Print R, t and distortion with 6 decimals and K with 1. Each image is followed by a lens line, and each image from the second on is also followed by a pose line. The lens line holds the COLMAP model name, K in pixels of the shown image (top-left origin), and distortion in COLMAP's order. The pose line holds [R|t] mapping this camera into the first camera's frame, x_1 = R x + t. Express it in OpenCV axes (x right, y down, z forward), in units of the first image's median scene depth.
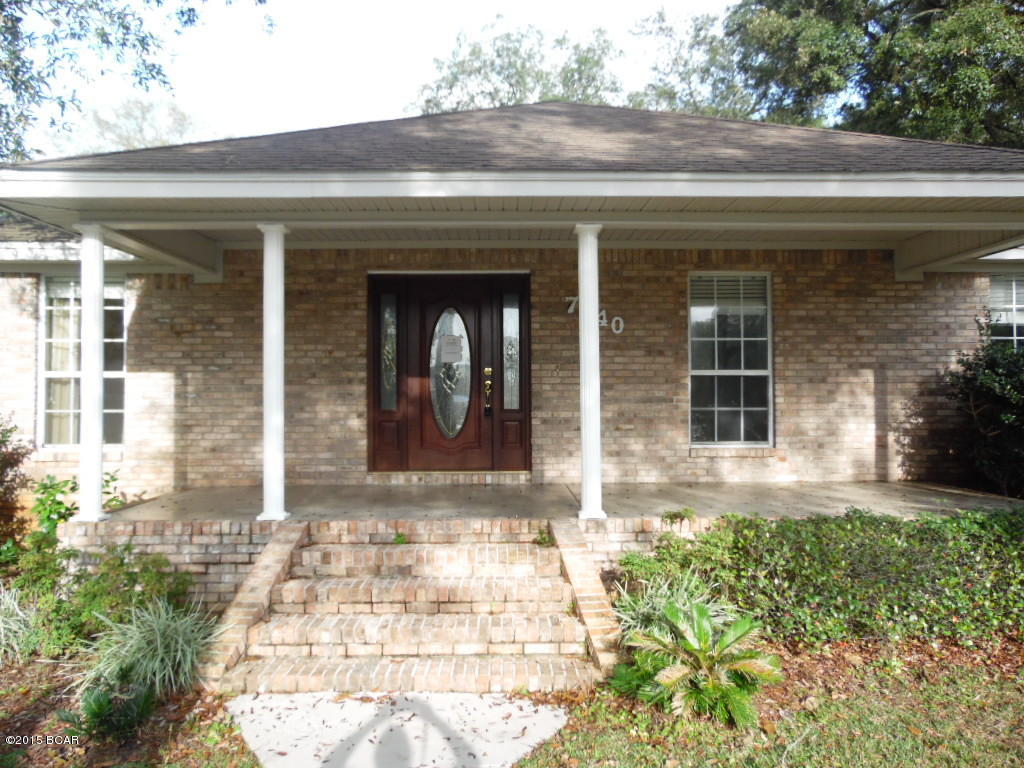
lens RADIAL K [[756.7, 0, 509.9], [0, 756.7, 379.3], [0, 0, 1]] dist [0.000118, -0.000622]
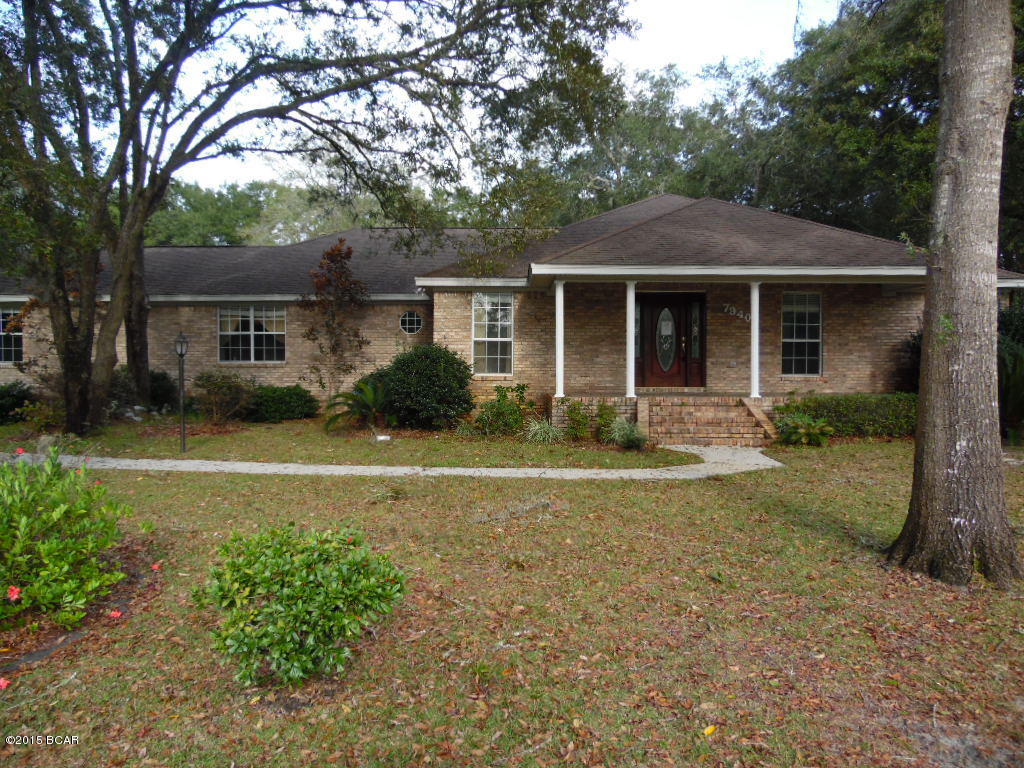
lens RADIAL K [[756.7, 0, 512.9], [0, 756.7, 387.9], [0, 0, 1]] dist [0.000118, -0.000622]
pose [[0.999920, 0.006086, -0.011119, -0.476970], [-0.005428, 0.998285, 0.058297, 0.004483], [0.011454, -0.058232, 0.998237, -1.089278]]
